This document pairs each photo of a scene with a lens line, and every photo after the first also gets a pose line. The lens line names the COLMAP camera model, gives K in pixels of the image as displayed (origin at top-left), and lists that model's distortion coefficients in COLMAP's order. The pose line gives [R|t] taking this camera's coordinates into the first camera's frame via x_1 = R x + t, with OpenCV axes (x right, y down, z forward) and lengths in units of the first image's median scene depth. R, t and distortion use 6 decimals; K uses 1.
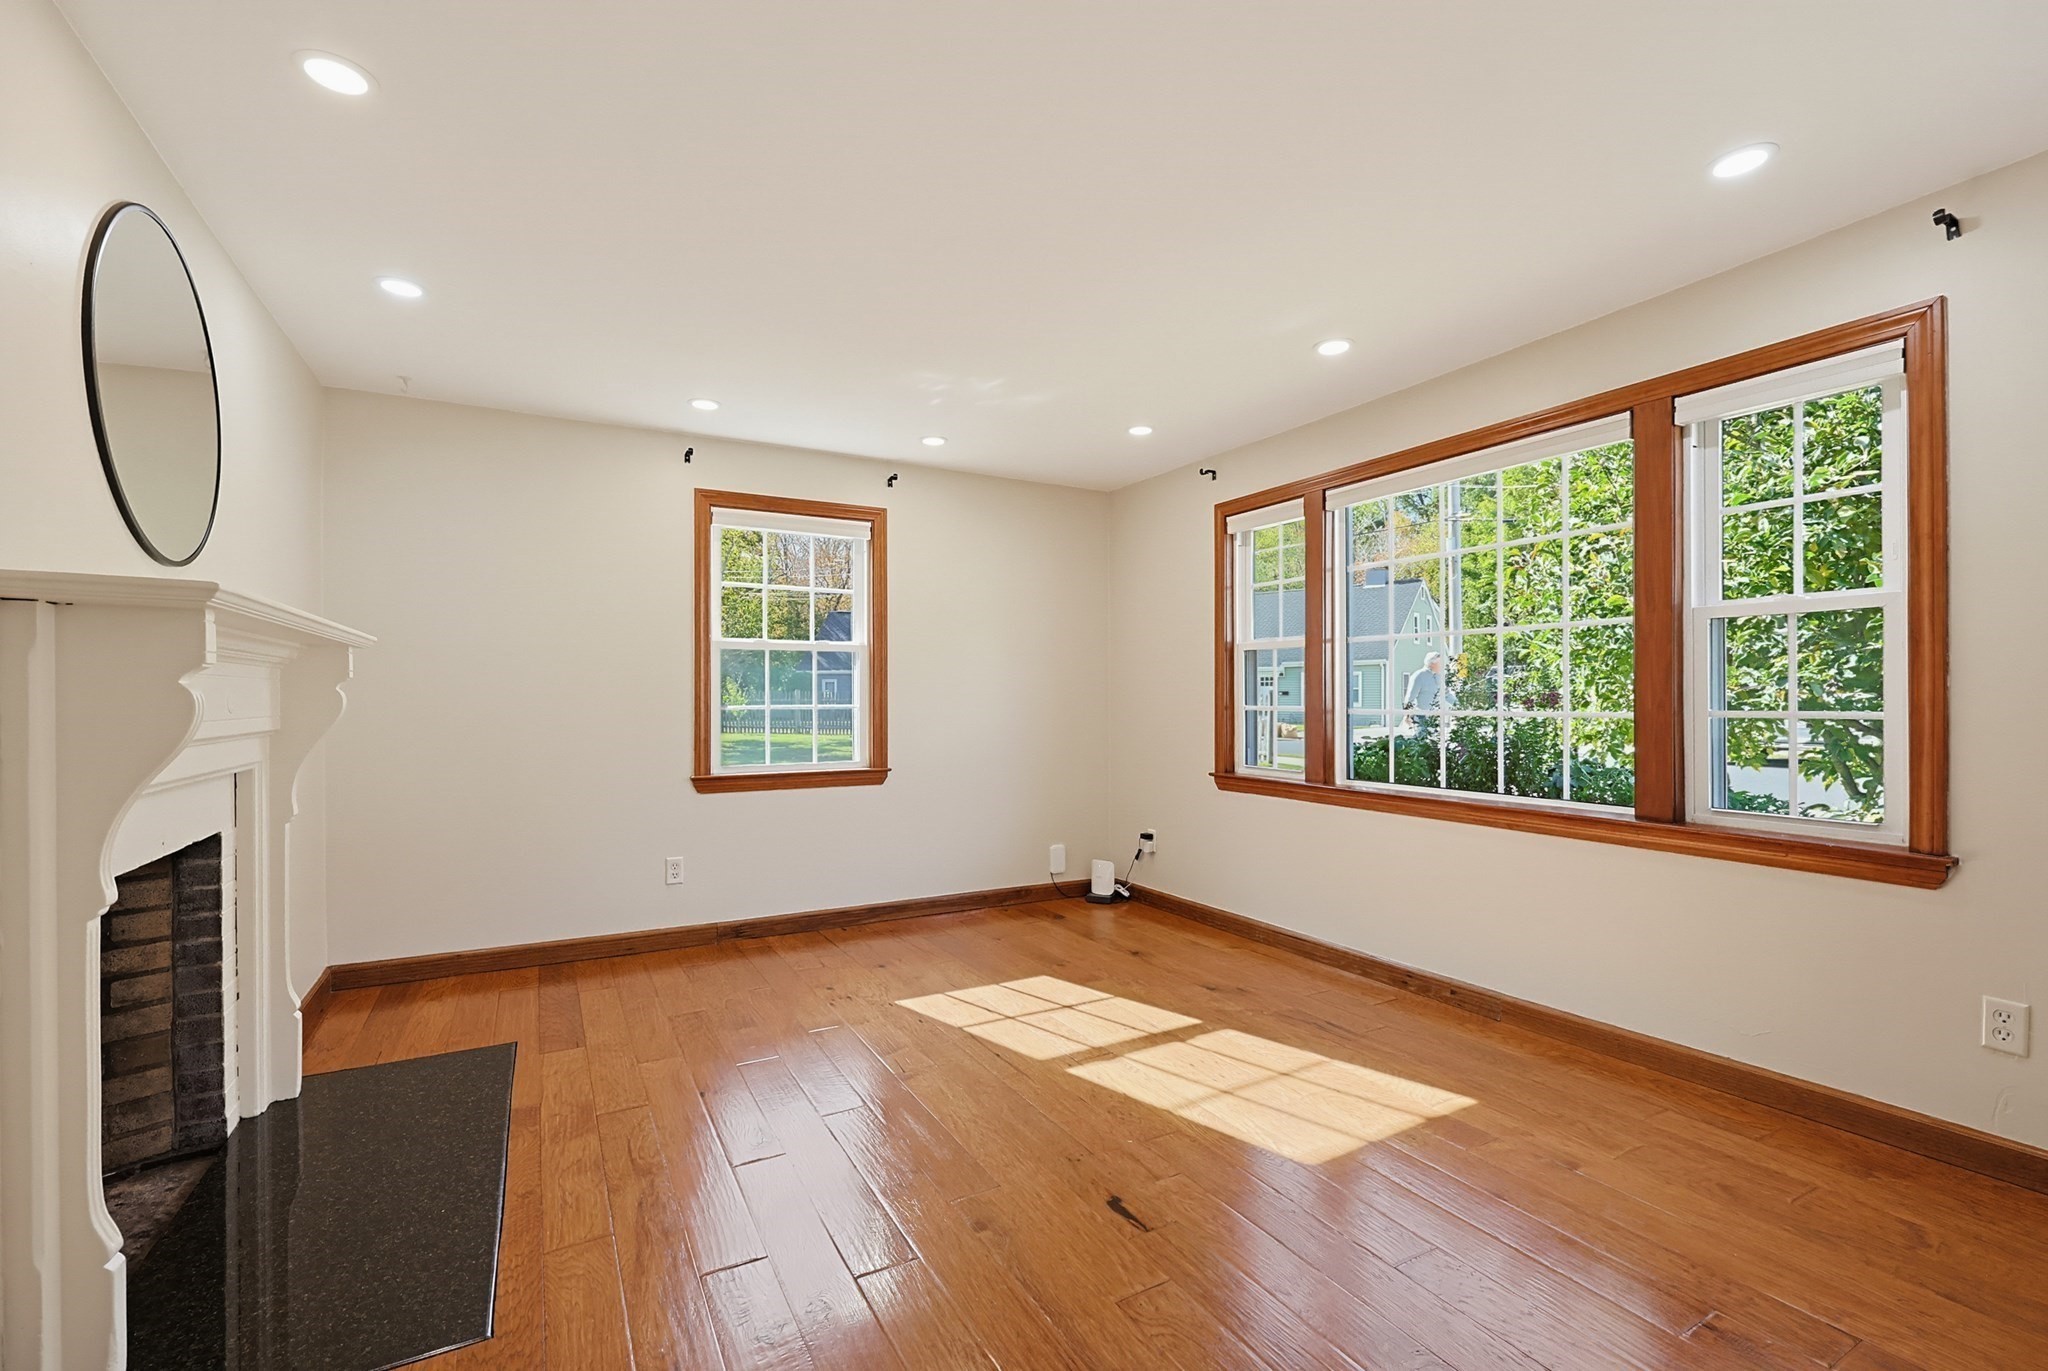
lens RADIAL K [[896.0, 0, 1037.3], [0, 896.0, 696.3], [0, 0, 1]] dist [-0.000955, -0.000049]
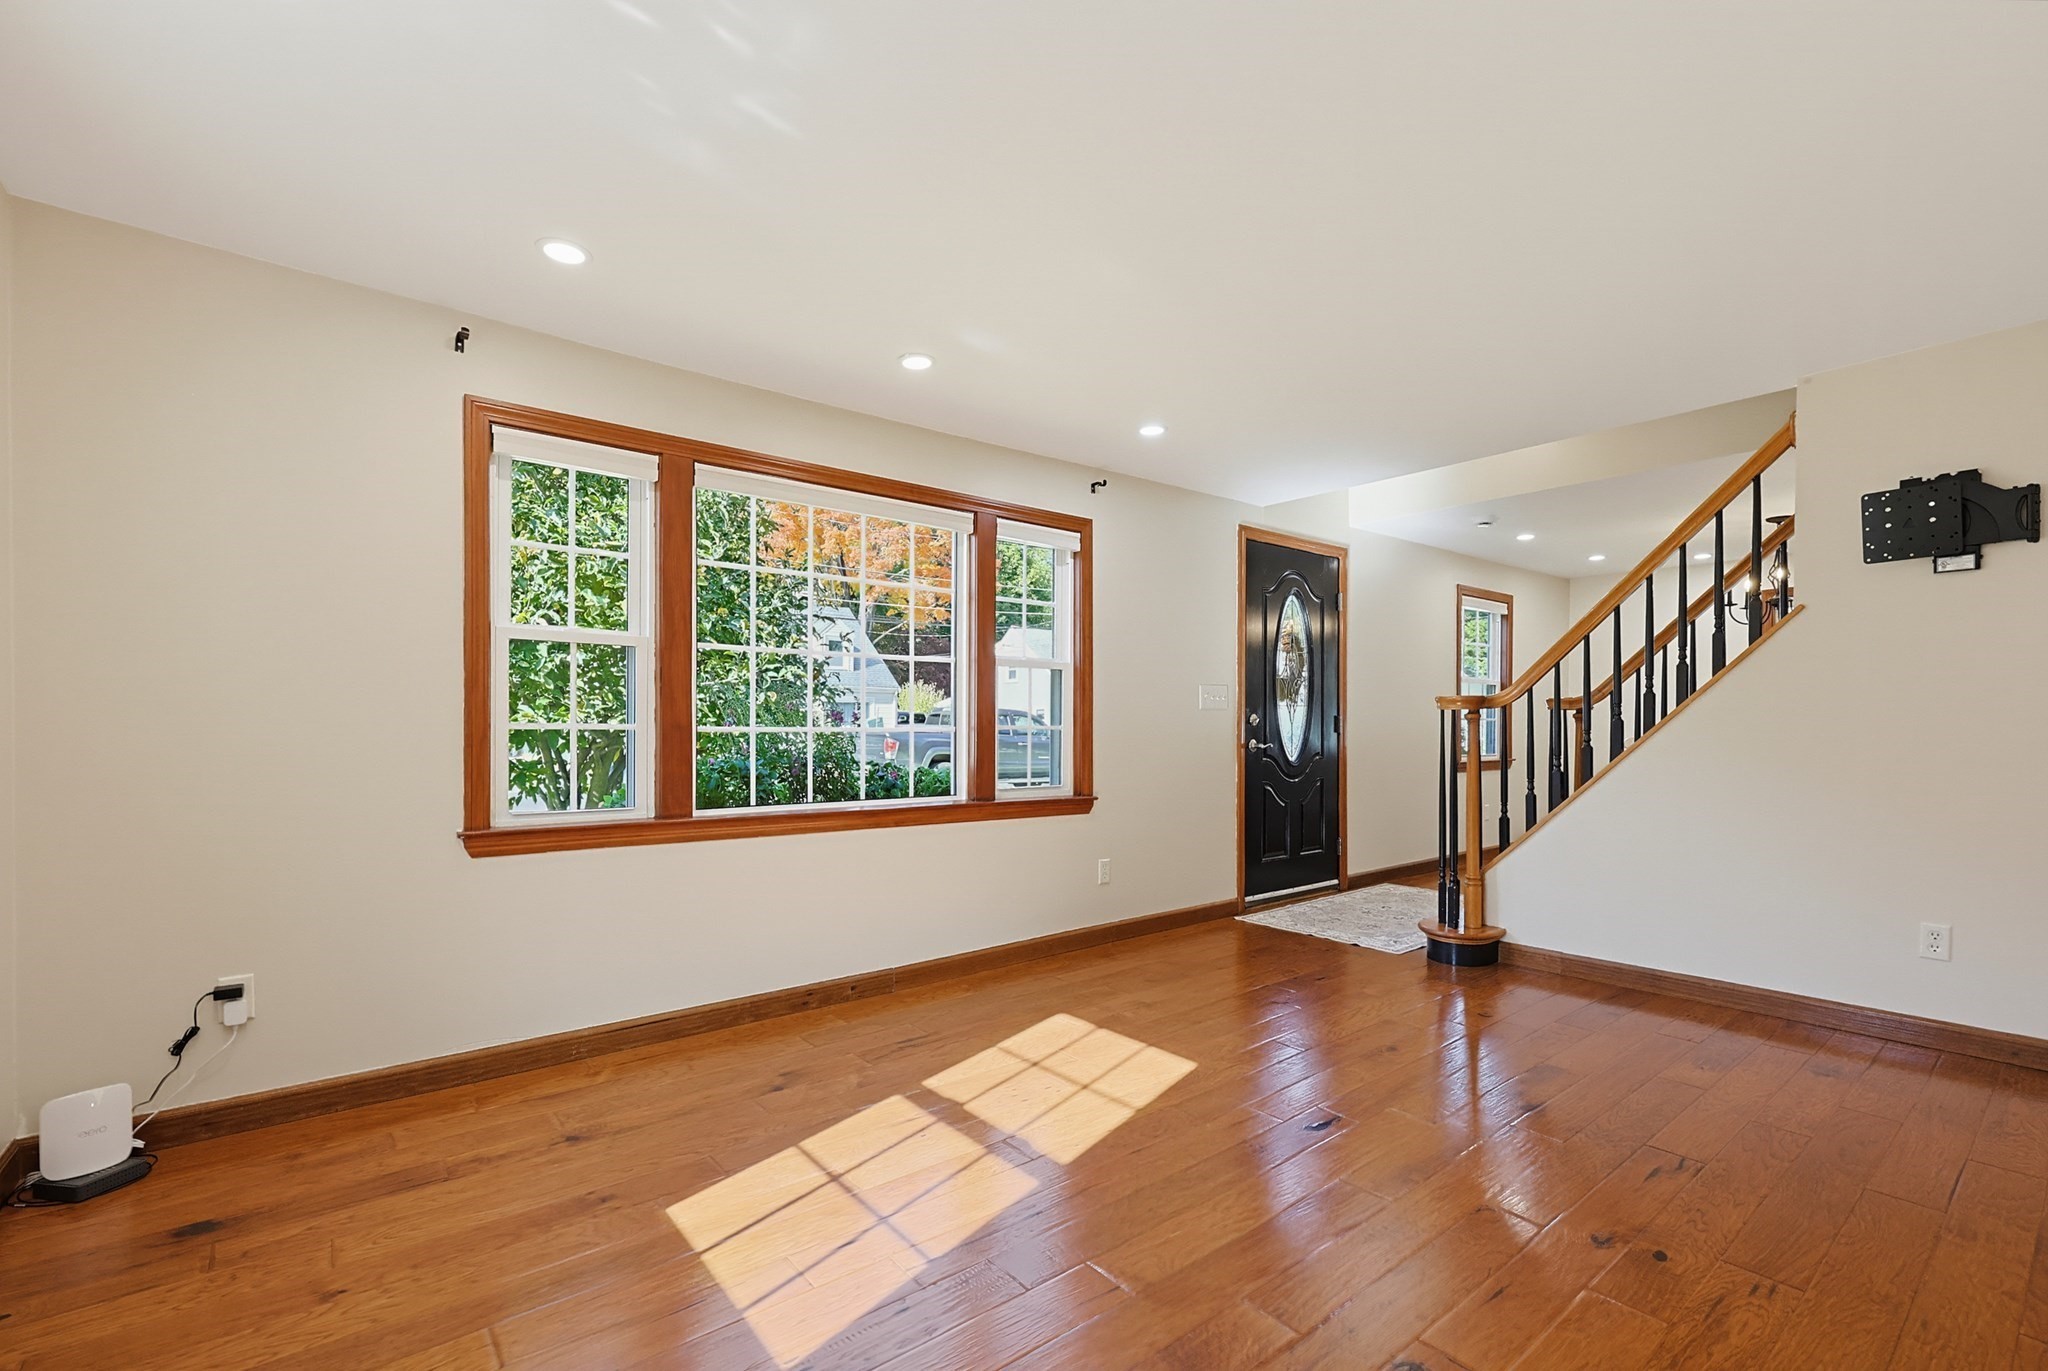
lens RADIAL K [[904.2, 0, 1015.1], [0, 904.2, 729.0], [0, 0, 1]] dist [-0.011861, 0.000032]
pose [[-0.168598, 0.001552, 0.985684, -0.629489], [-0.001963, 0.999996, -0.001910, 0.019604], [-0.985683, -0.002257, -0.168594, 0.970682]]
